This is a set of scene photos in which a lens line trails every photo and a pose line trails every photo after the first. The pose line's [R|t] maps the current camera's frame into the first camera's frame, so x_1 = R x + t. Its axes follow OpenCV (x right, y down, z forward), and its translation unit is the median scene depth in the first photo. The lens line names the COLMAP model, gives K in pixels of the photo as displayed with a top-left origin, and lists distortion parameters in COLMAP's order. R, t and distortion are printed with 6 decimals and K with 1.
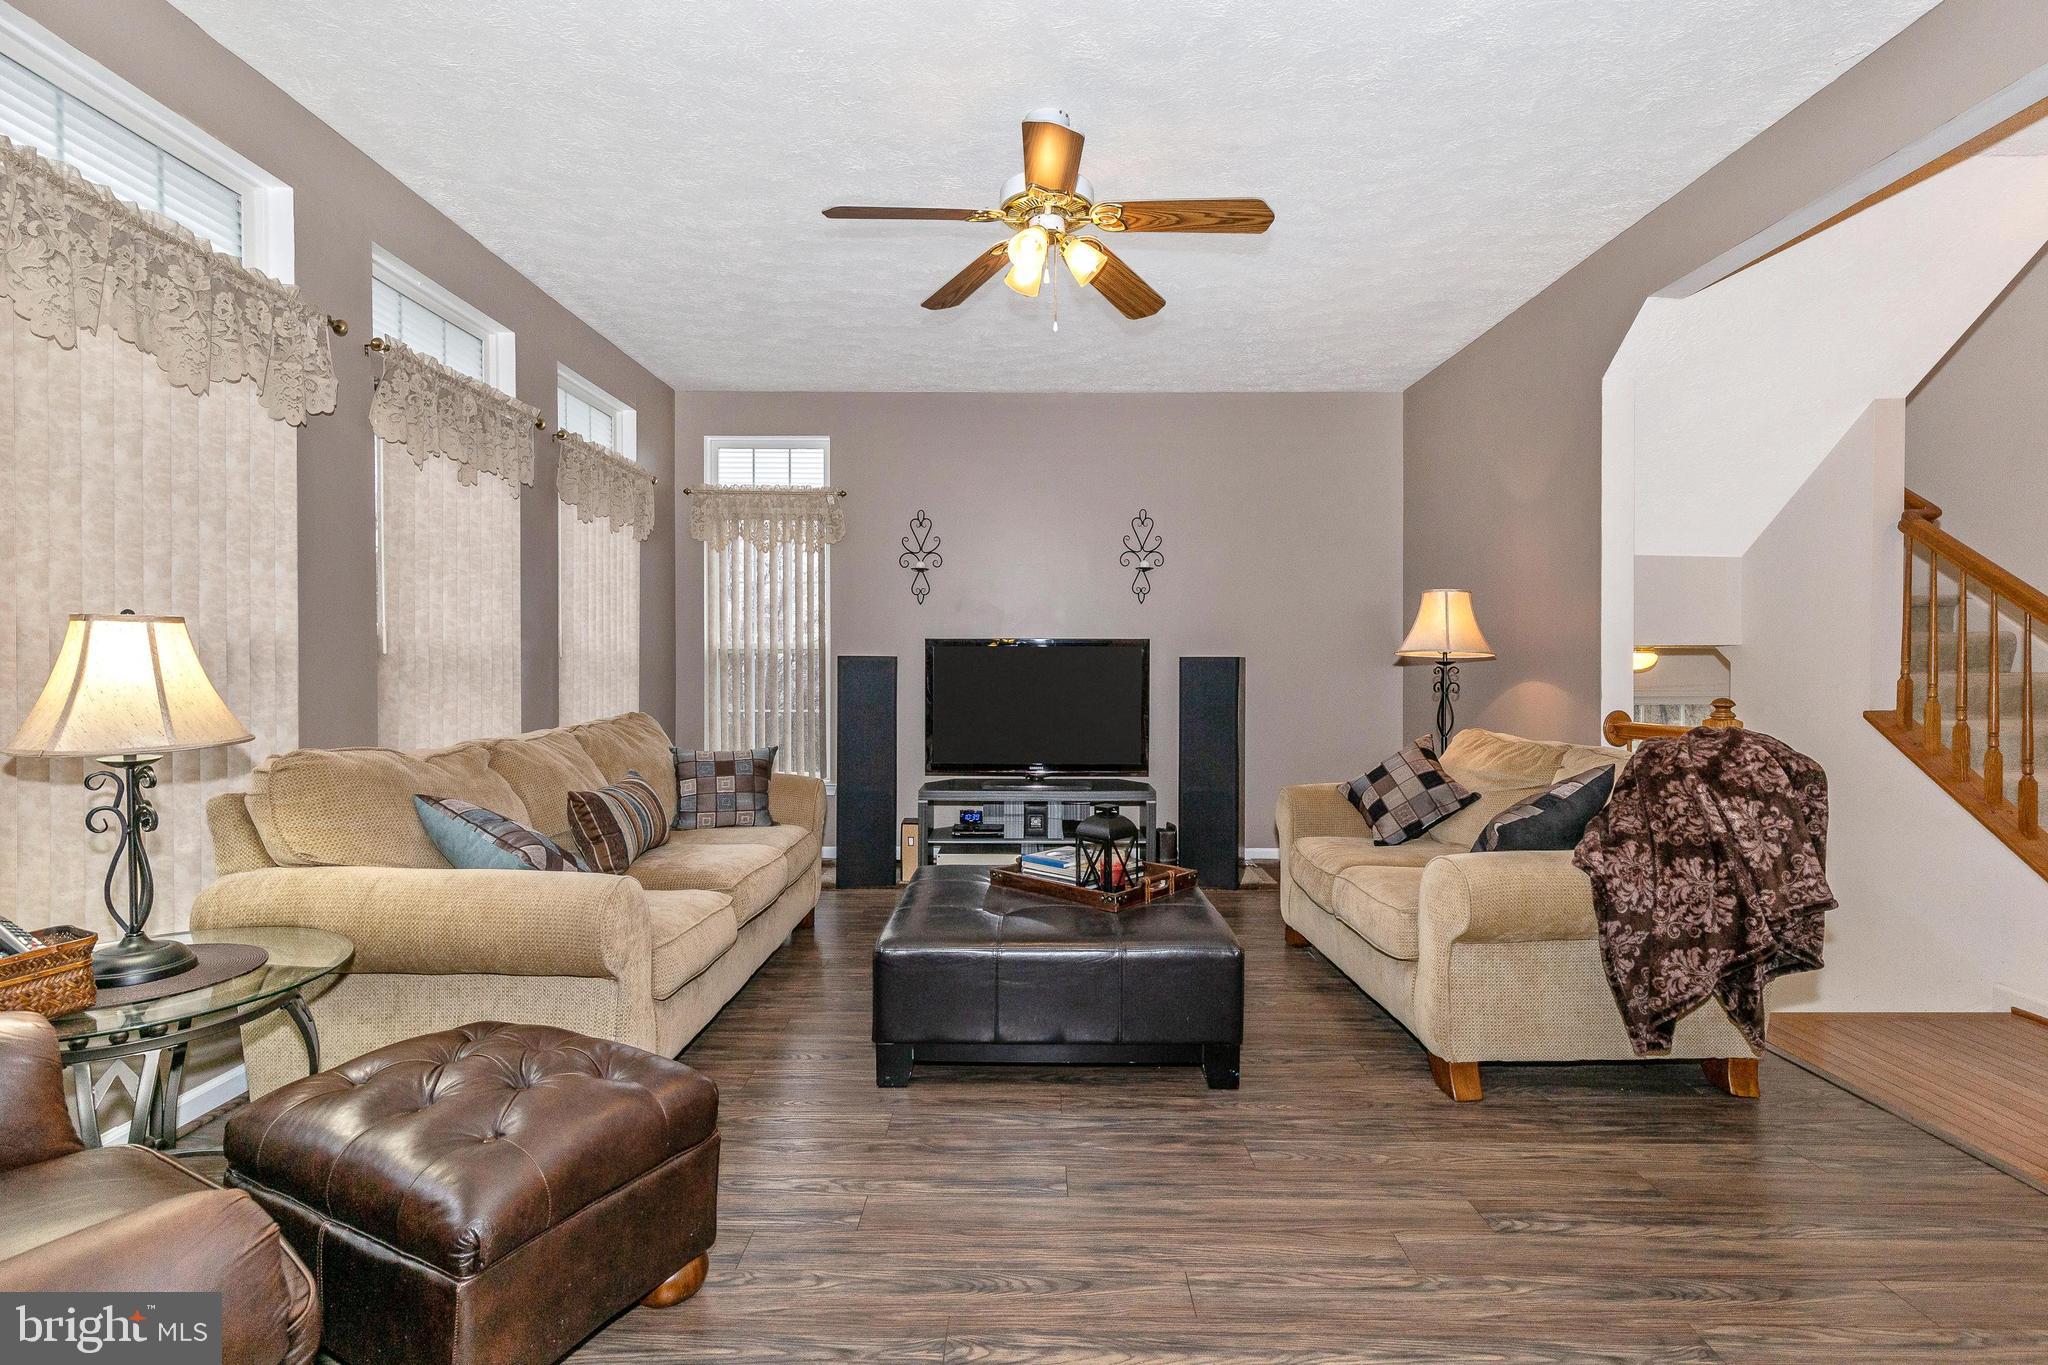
lens RADIAL K [[1005.3, 0, 1010.0], [0, 1005.3, 668.2], [0, 0, 1]] dist [0.011331, -0.006082]
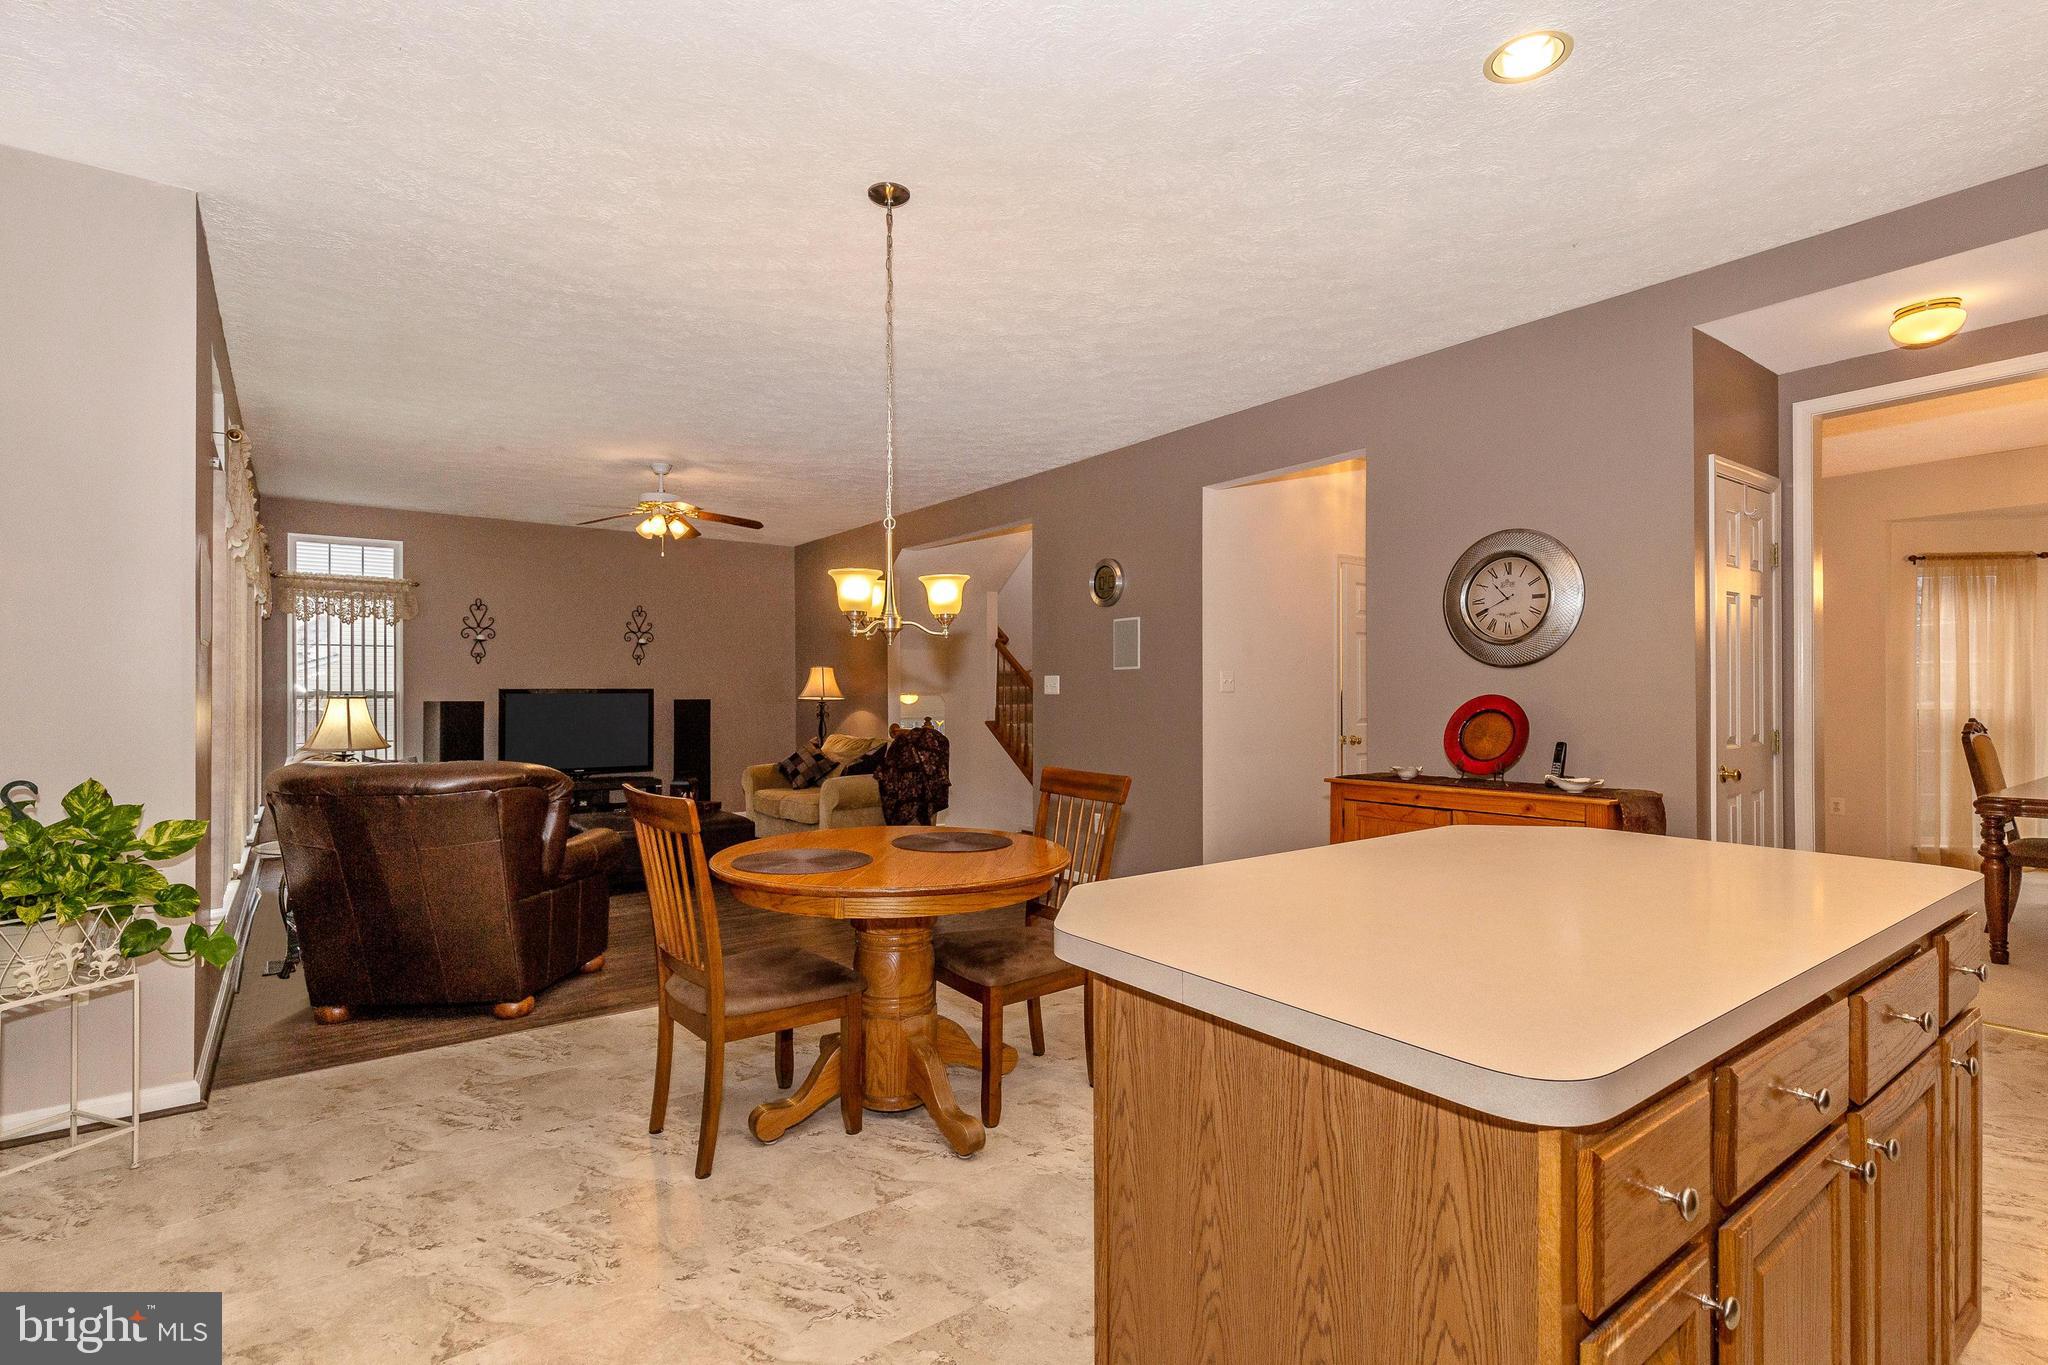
lens RADIAL K [[1005.3, 0, 1012.7], [0, 1005.3, 684.4], [0, 0, 1]] dist [0.011331, -0.006082]
pose [[0.812469, -0.001537, 0.583002, -0.498226], [0.009950, 0.999887, -0.011230, -0.017305], [-0.582919, 0.014925, 0.812393, -0.992435]]
